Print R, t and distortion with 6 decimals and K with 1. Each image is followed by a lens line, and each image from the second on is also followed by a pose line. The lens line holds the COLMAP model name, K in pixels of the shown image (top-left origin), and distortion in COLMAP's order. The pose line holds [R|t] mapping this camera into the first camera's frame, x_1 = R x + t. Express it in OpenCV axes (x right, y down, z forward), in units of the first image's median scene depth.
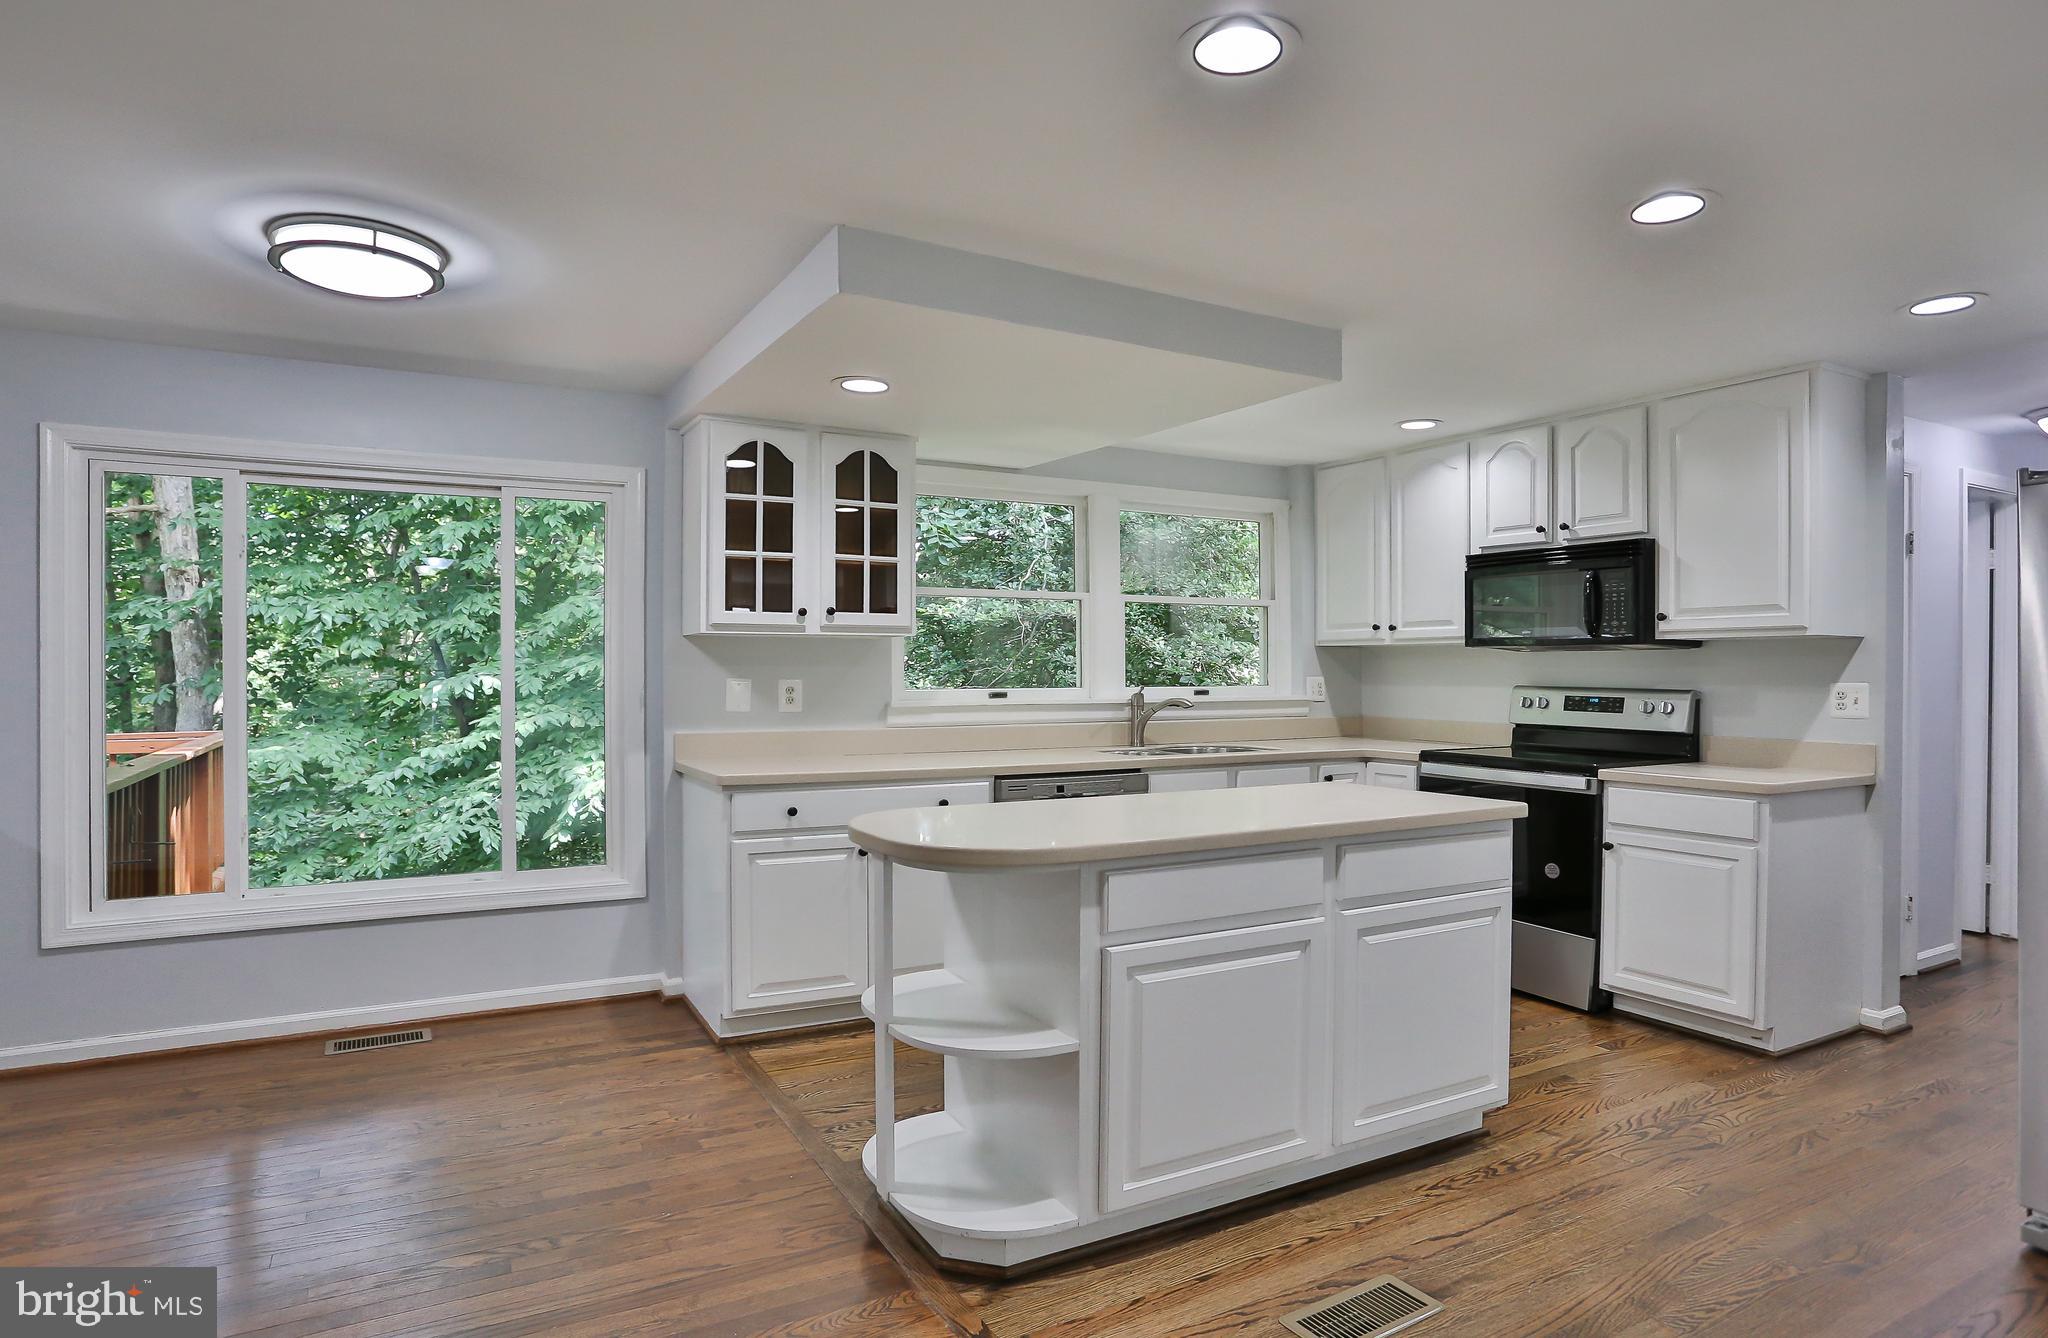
lens RADIAL K [[1144.2, 0, 1071.6], [0, 1144.2, 677.7], [0, 0, 1]] dist [-0.073382, 0.040633]
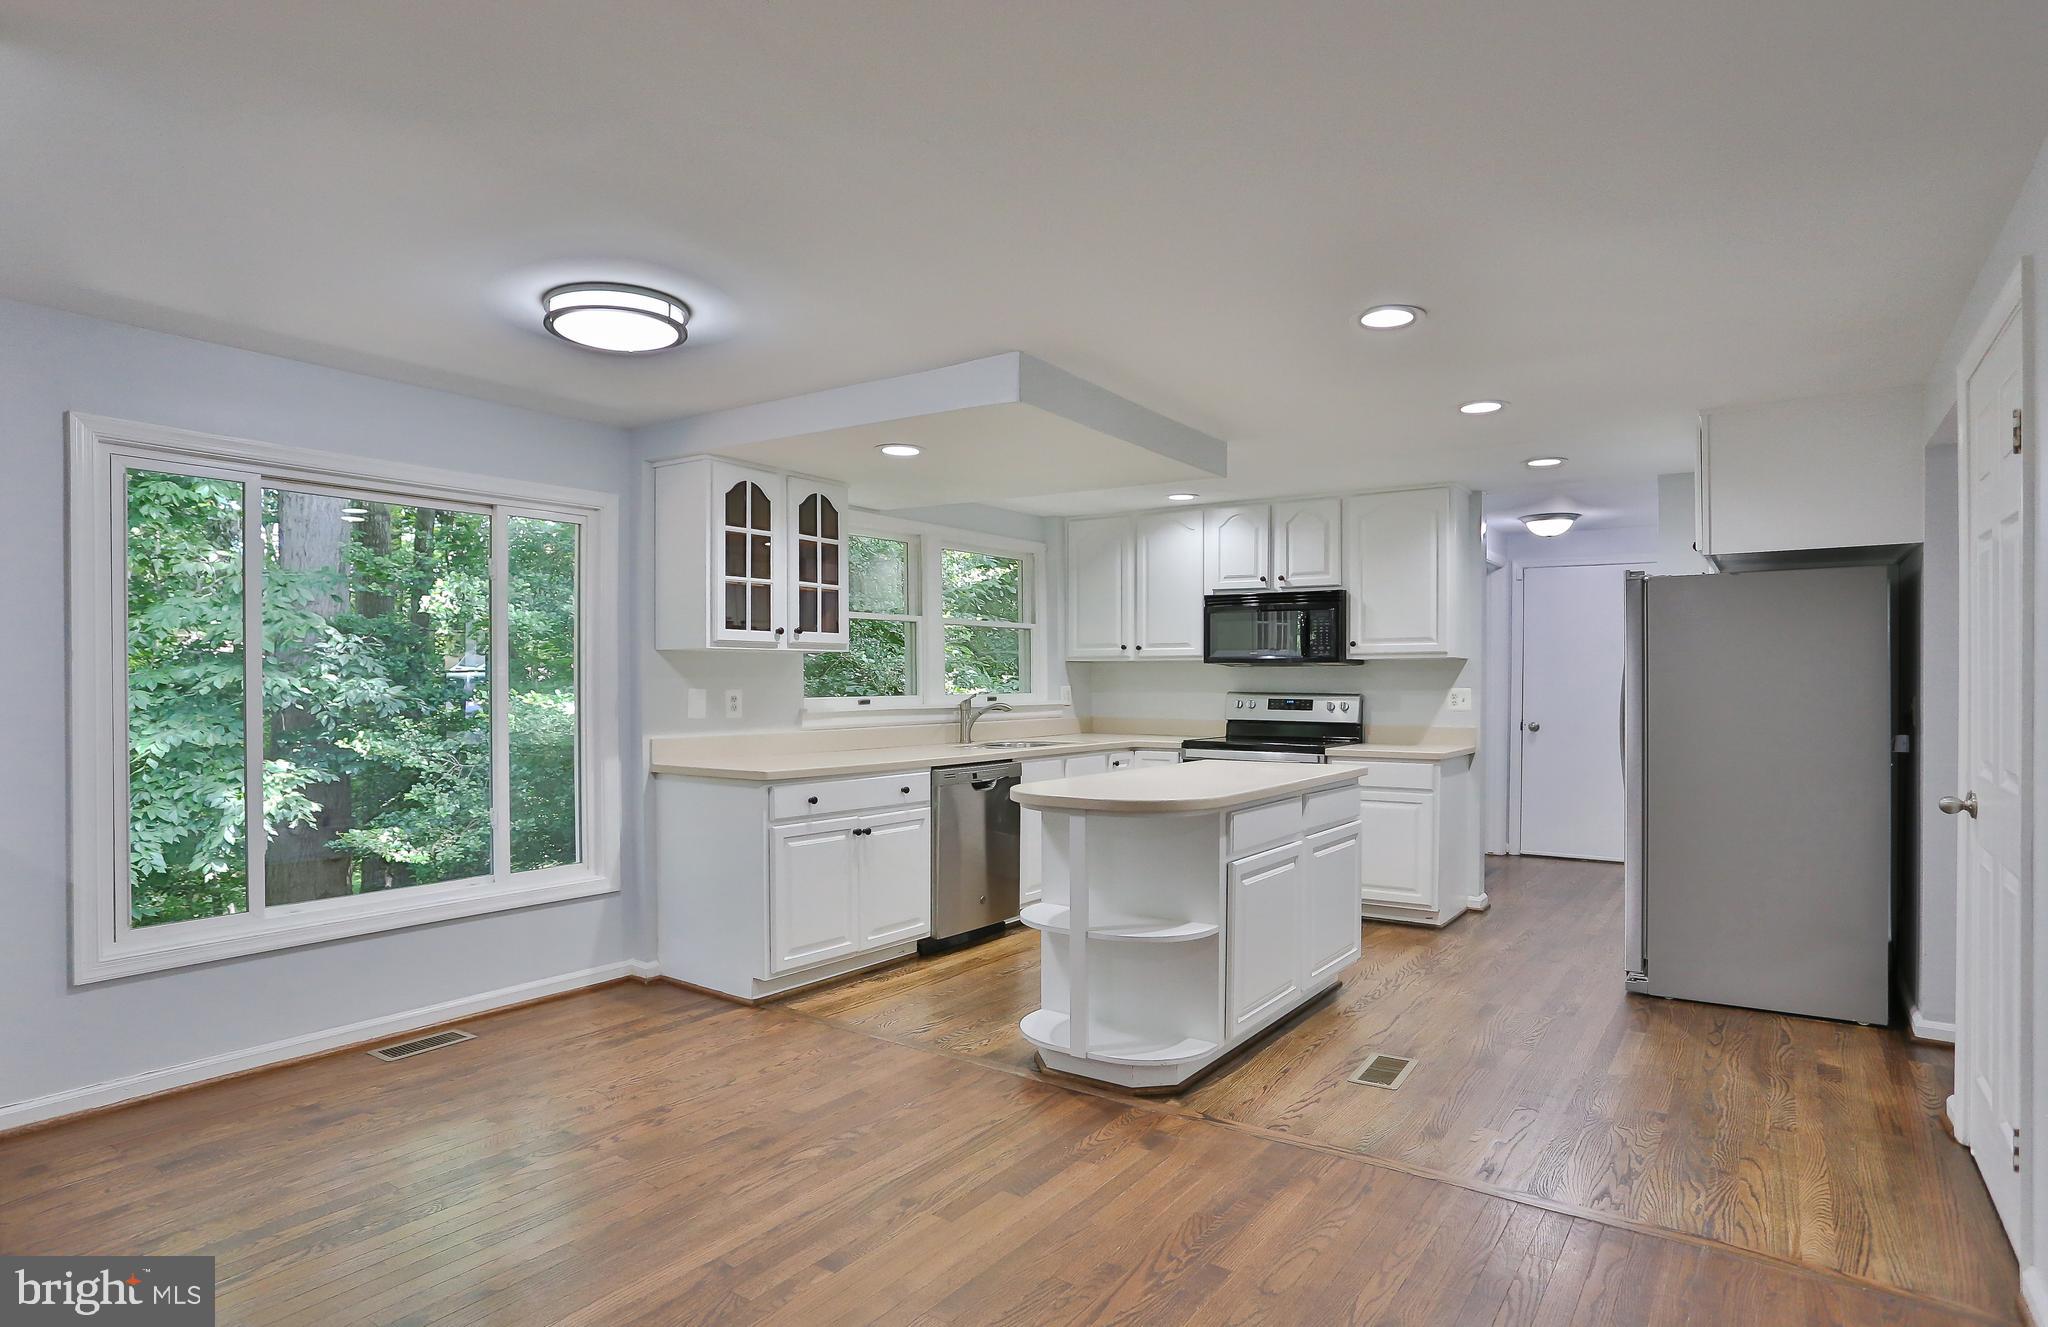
lens RADIAL K [[1183.3, 0, 965.2], [0, 1183.3, 686.4], [0, 0, 1]] dist [-0.078131, 0.056735]
pose [[0.903233, -0.003575, 0.429135, -0.573297], [0.003867, 0.999993, 0.000192, -0.001006], [-0.429133, 0.001486, 0.903240, -0.162213]]
